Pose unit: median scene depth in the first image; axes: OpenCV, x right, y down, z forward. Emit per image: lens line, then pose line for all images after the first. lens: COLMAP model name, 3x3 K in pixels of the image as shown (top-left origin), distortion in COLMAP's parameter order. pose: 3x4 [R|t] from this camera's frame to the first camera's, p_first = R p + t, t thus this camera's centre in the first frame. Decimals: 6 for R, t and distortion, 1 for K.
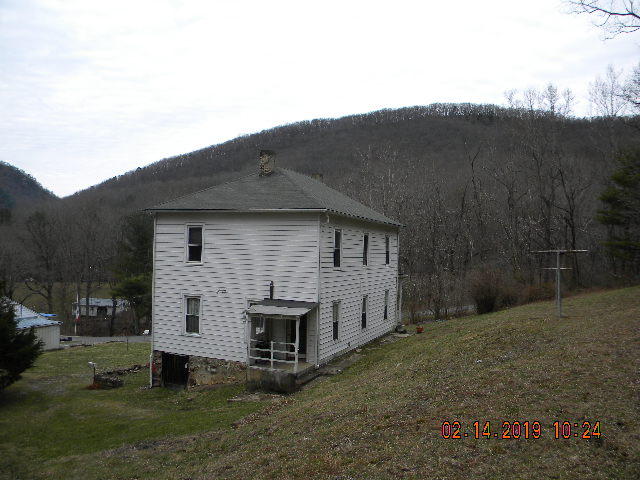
lens RADIAL K [[536.9, 0, 320.0], [0, 536.9, 240.0], [0, 0, 1]] dist [-0.174760, 0.168105]
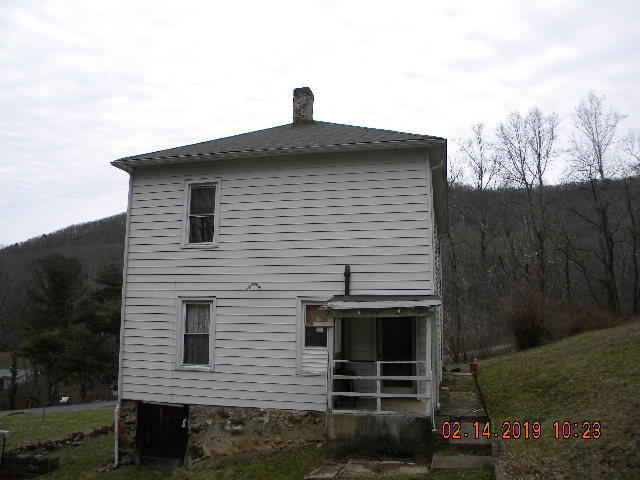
lens RADIAL K [[536.9, 0, 320.0], [0, 536.9, 240.0], [0, 0, 1]] dist [-0.174760, 0.168105]
pose [[0.986594, 0.006106, 0.163080, -0.200247], [0.015939, 0.990917, -0.133530, 0.118859], [-0.162414, 0.134339, 0.977535, 0.394241]]
